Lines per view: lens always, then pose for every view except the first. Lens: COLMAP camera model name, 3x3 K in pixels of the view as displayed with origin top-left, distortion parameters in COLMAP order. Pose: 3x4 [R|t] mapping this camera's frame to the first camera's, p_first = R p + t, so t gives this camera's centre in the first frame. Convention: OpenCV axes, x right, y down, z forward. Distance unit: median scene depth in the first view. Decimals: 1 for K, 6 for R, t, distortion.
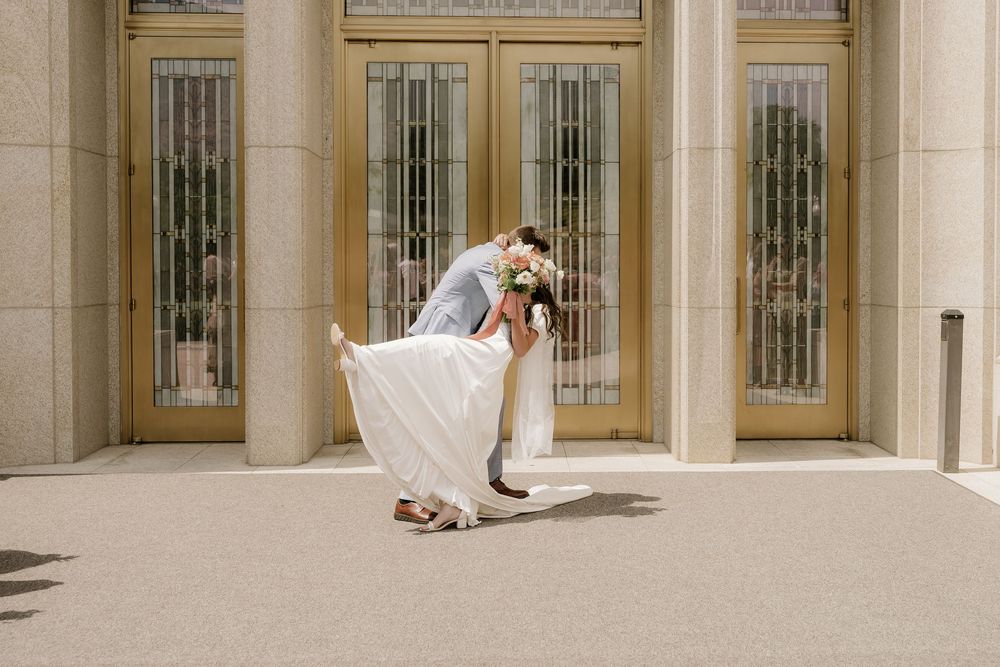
lens RADIAL K [[1335.4, 0, 577.9], [0, 1335.4, 293.1], [0, 0, 1]] dist [0.016520, 0.000000]
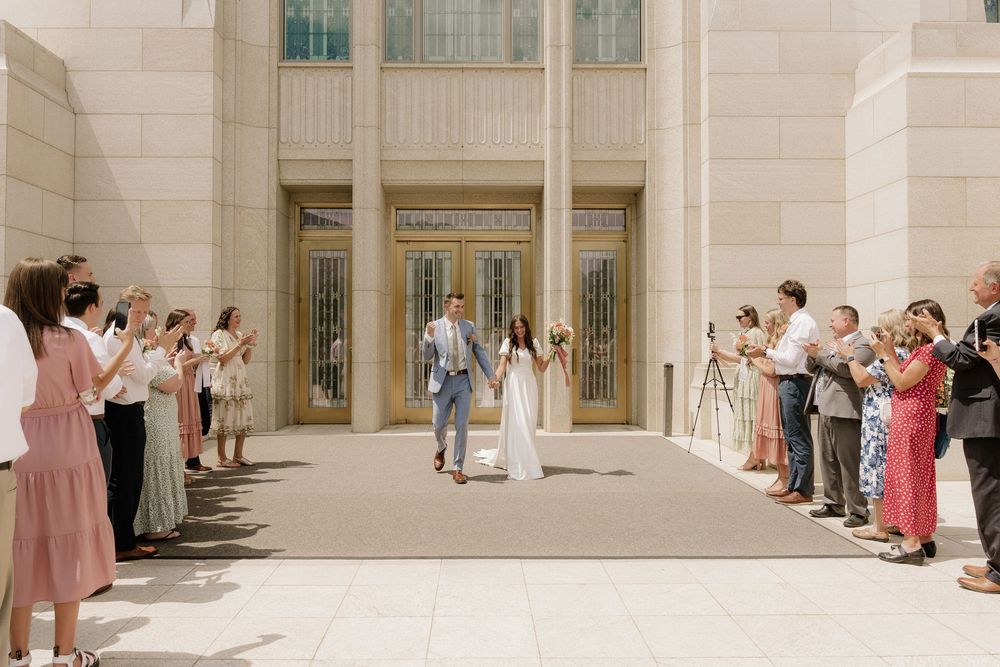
lens RADIAL K [[682.9, 0, 483.4], [0, 682.9, 328.7], [0, 0, 1]] dist [0.007670, -0.012269]
pose [[0.999320, -0.000962, -0.036871, 0.011661], [-0.000614, 0.999086, -0.042731, 0.003292], [0.036879, 0.042724, 0.998406, -0.116775]]
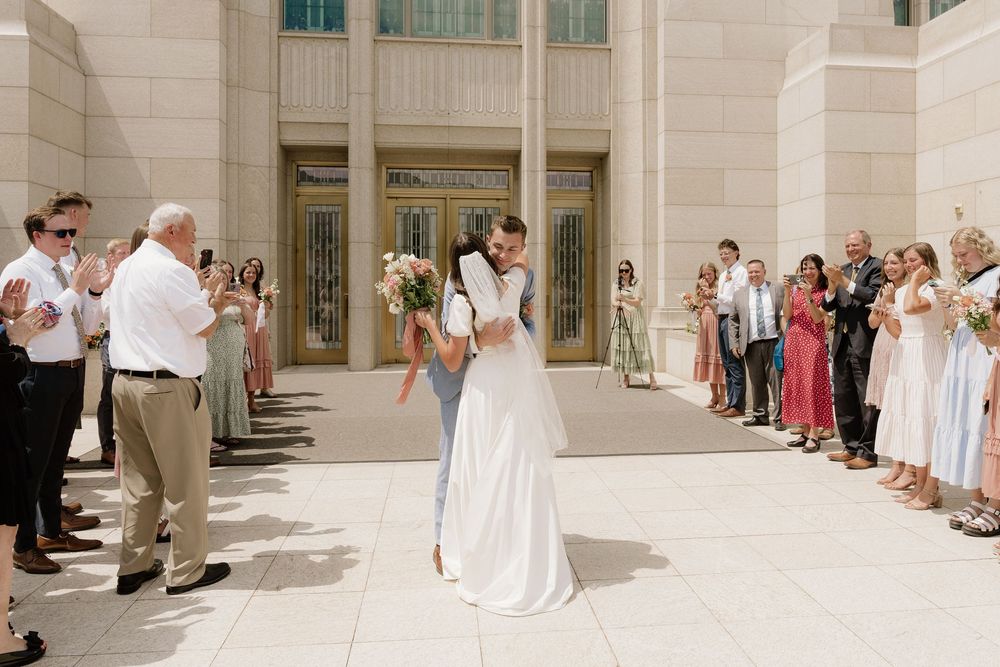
lens RADIAL K [[639.6, 0, 515.6], [0, 639.6, 282.4], [0, 0, 1]] dist [-0.004298, -0.005816]
pose [[0.998461, -0.000406, 0.055451, -0.004859], [0.002327, 0.999399, -0.034579, 0.005472], [-0.055404, 0.034654, 0.997862, -0.167683]]
